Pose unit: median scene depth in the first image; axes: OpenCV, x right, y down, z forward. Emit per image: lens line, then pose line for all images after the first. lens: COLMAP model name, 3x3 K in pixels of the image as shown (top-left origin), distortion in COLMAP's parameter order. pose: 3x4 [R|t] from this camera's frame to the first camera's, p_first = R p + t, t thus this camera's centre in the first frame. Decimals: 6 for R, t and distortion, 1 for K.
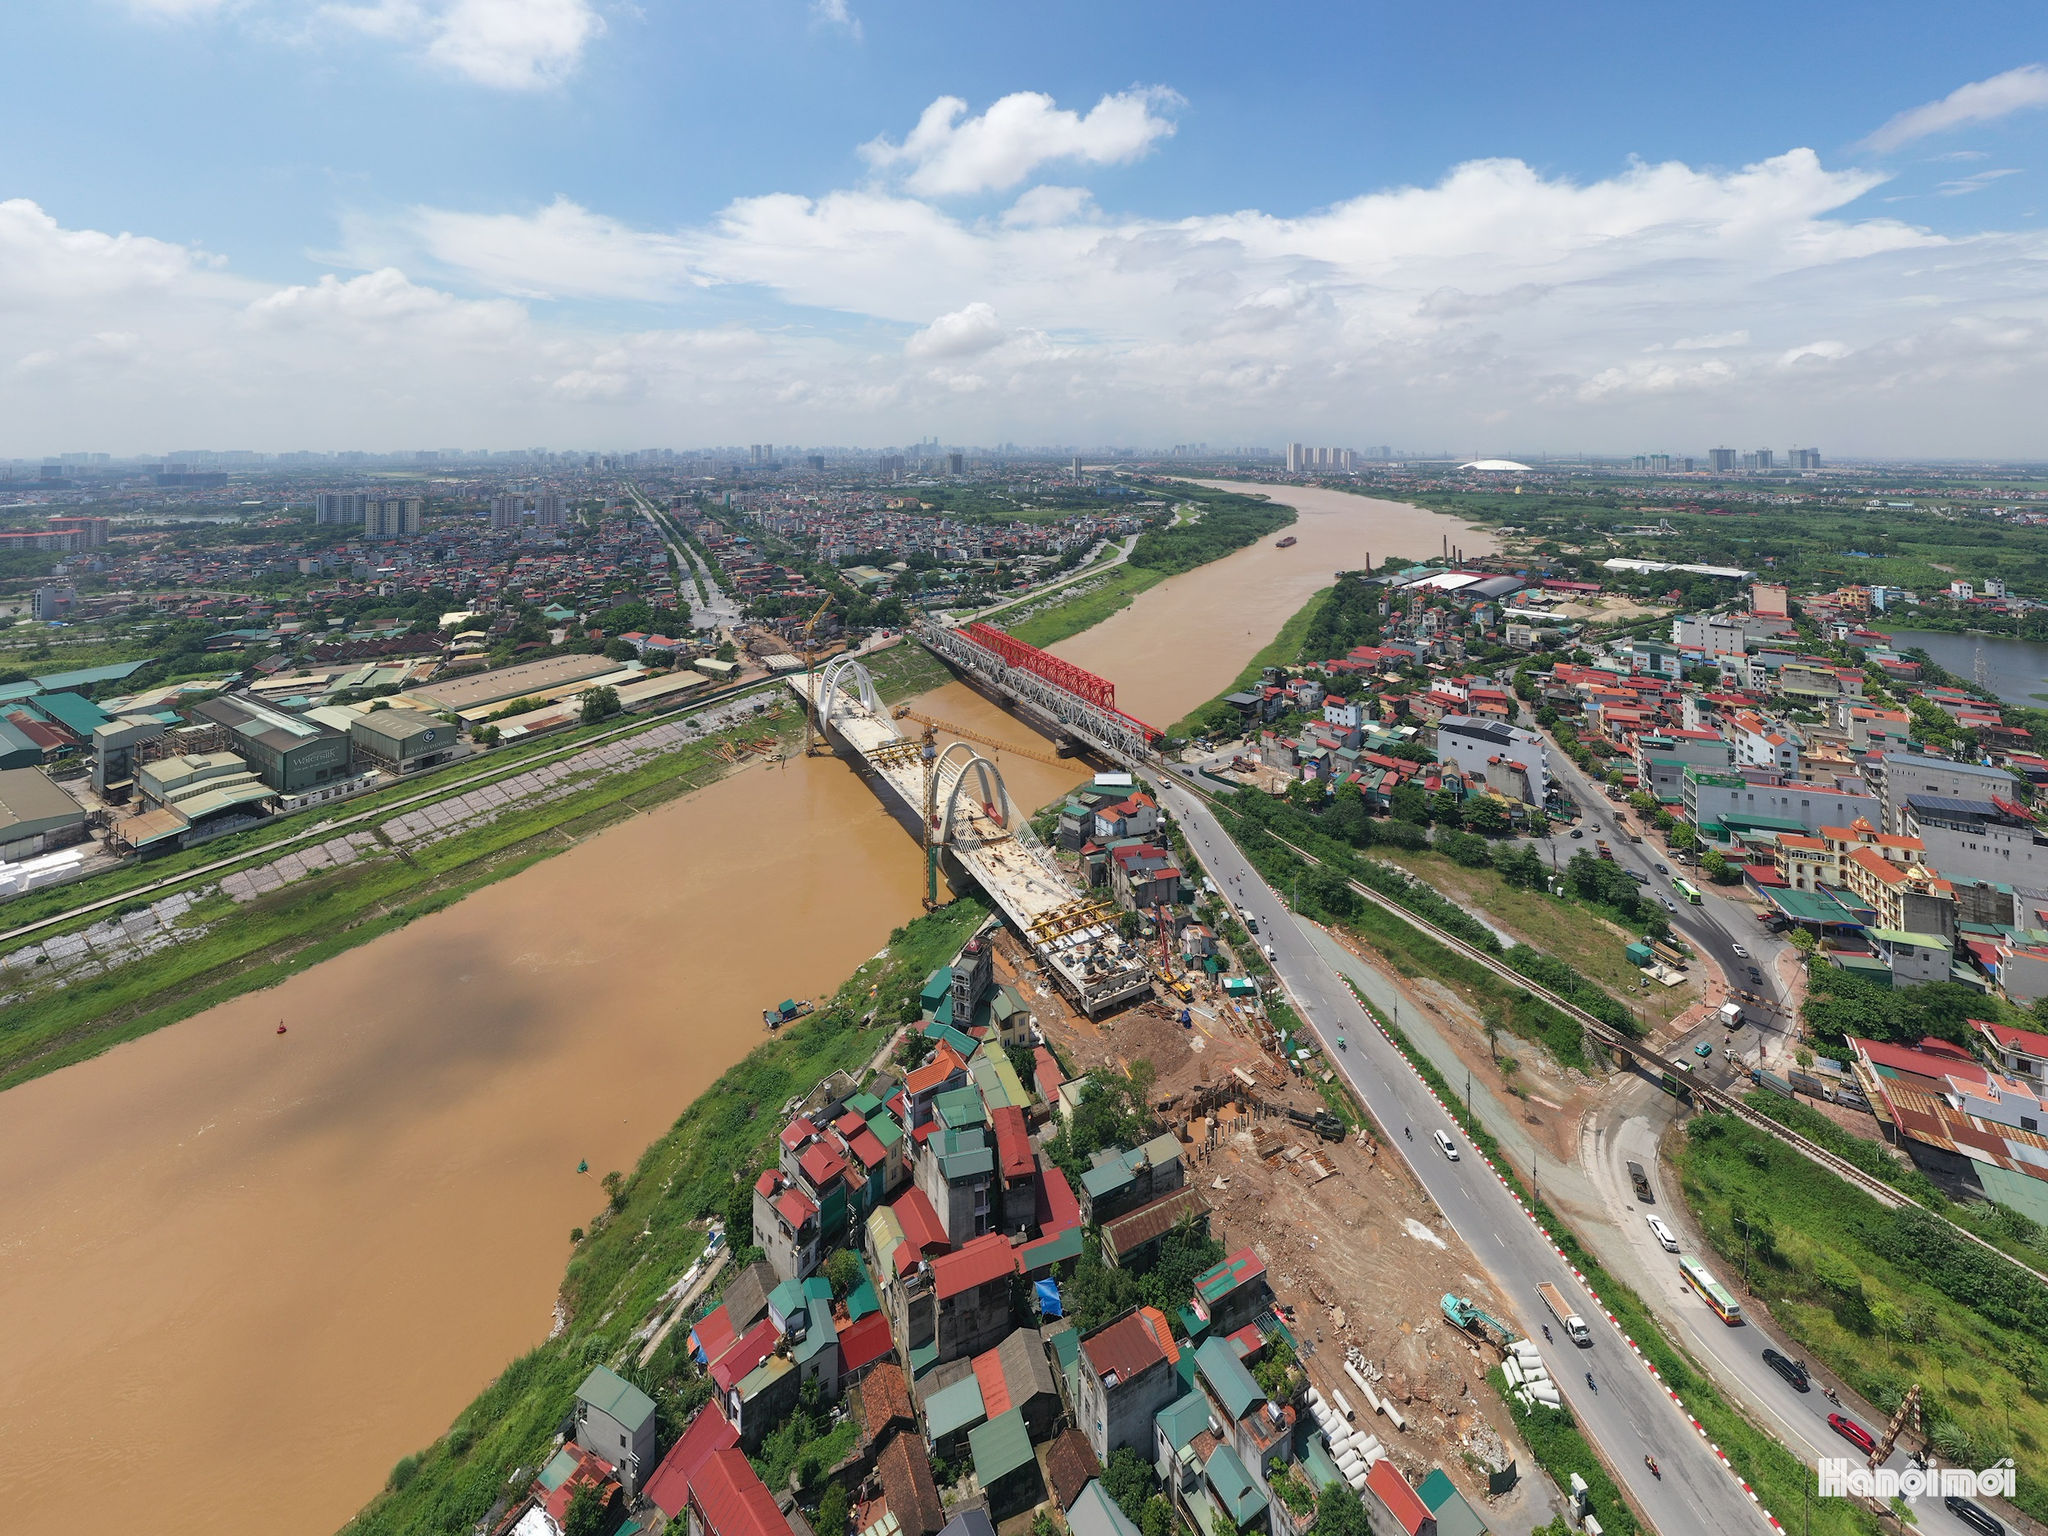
lens RADIAL K [[826.2, 0, 1039.4], [0, 826.2, 488.8], [0, 0, 1]] dist [-0.003904, 0.002595]
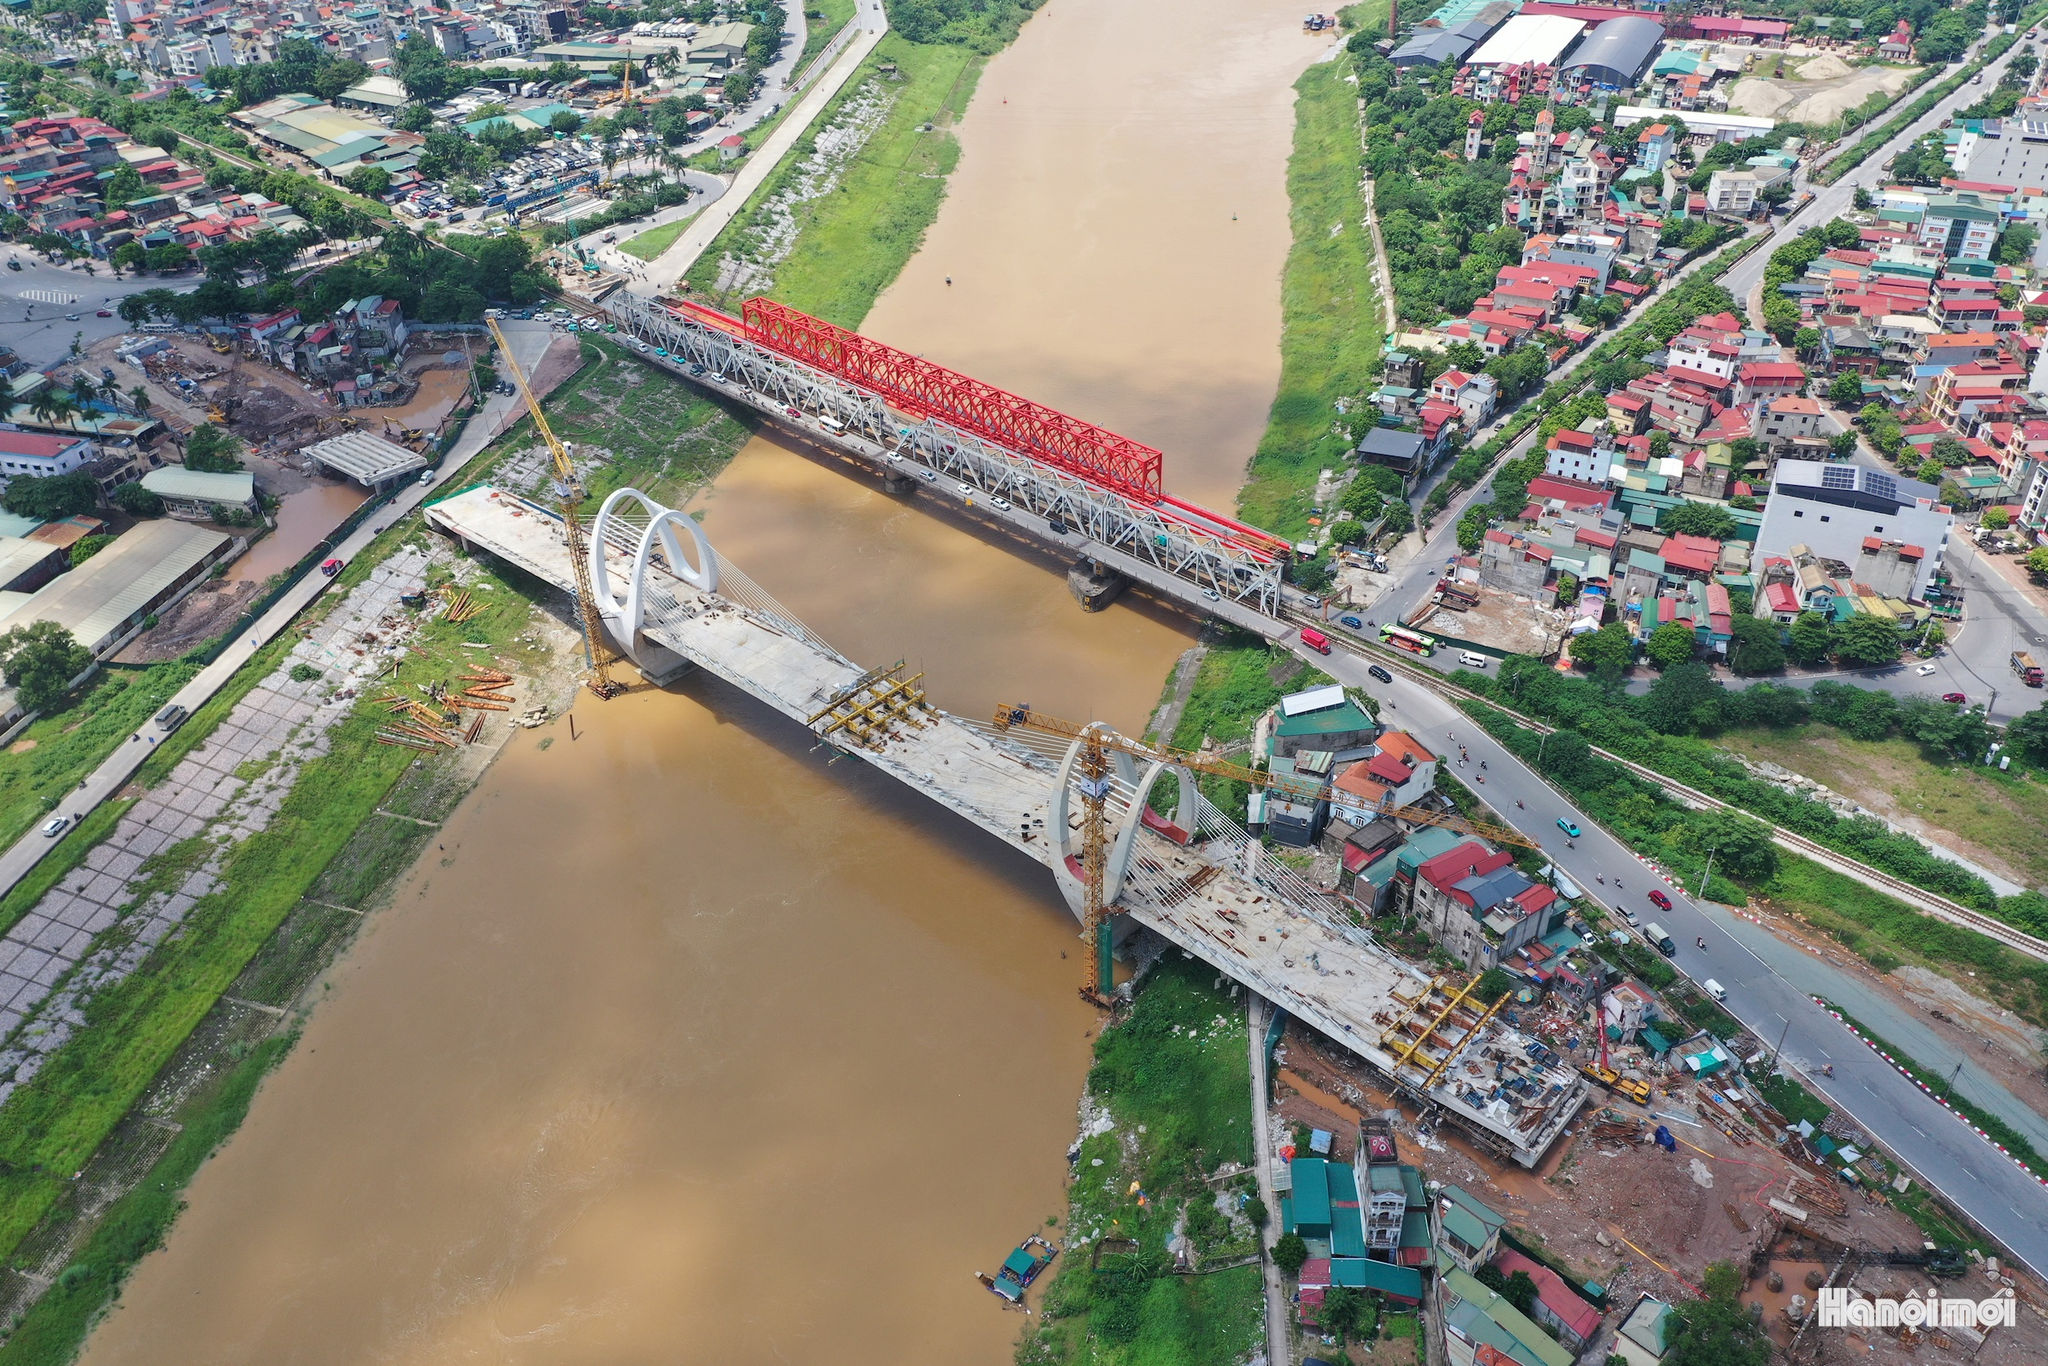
lens RADIAL K [[1624.1, 0, 1041.2], [0, 1624.1, 681.0], [0, 0, 1]] dist [0.011622, -0.000631]
pose [[0.947407, -0.191691, 0.256270, -0.275645], [0.030105, 0.850597, 0.524956, -0.180467], [-0.318611, -0.489632, 0.811633, 0.139620]]
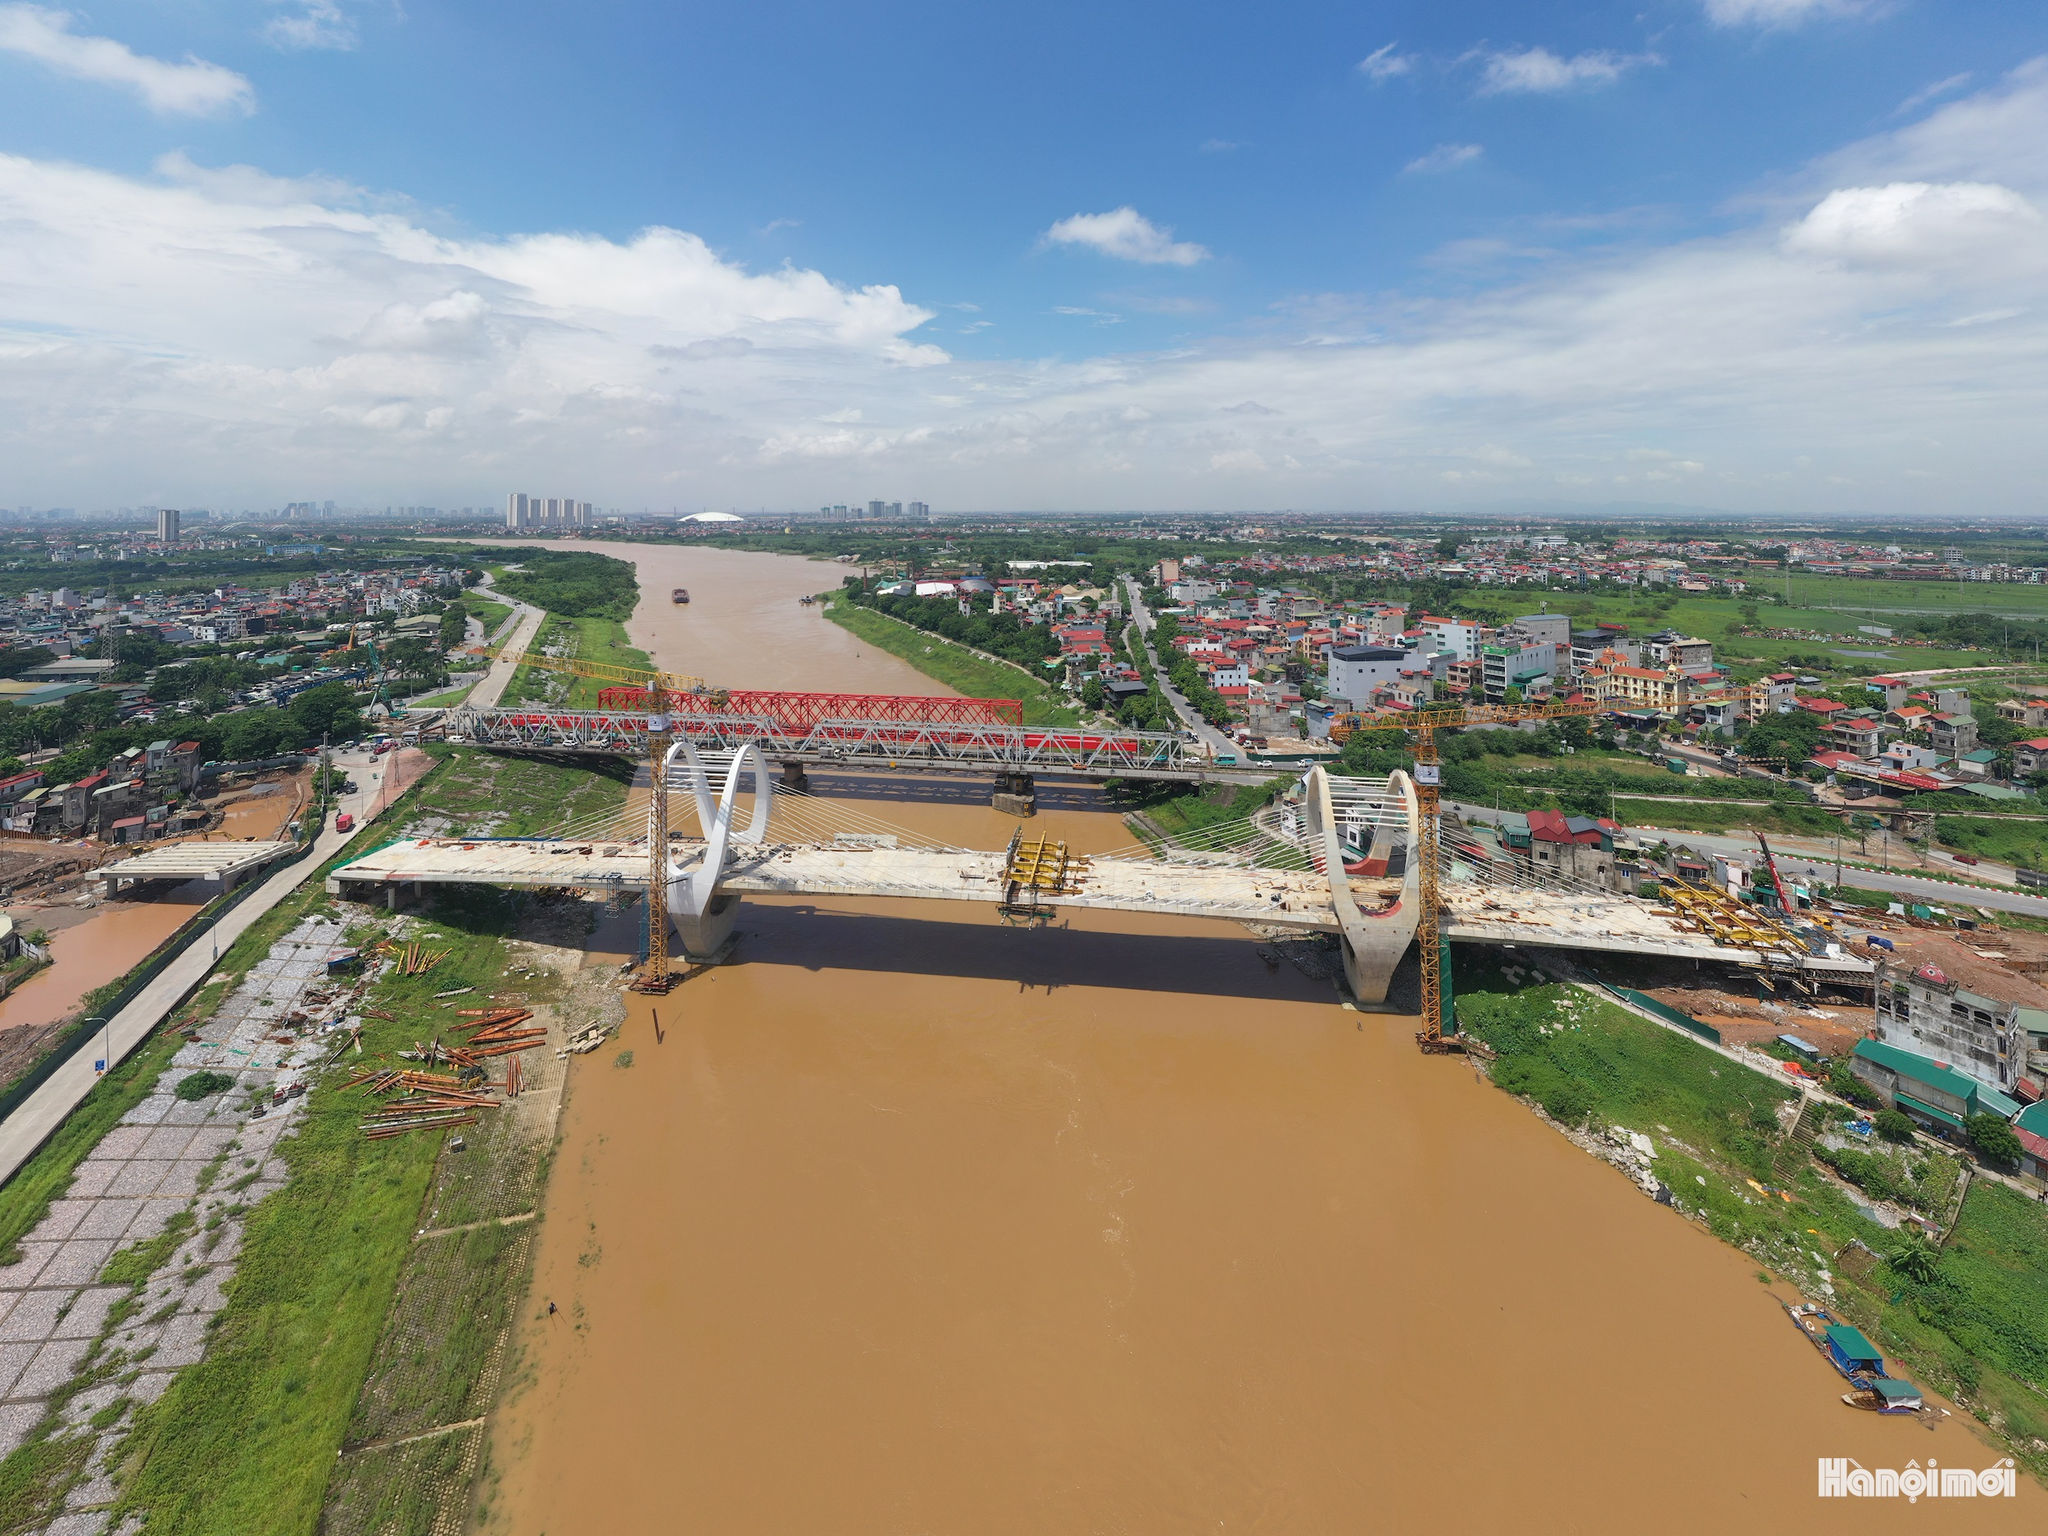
lens RADIAL K [[826.2, 0, 1030.3], [0, 826.2, 499.0], [0, 0, 1]] dist [-0.003904, 0.002595]
pose [[0.604618, 0.000201, 0.796515, -0.497901], [0.047755, 0.998192, -0.036502, 0.094101], [-0.795083, 0.060107, 0.603515, 0.573574]]
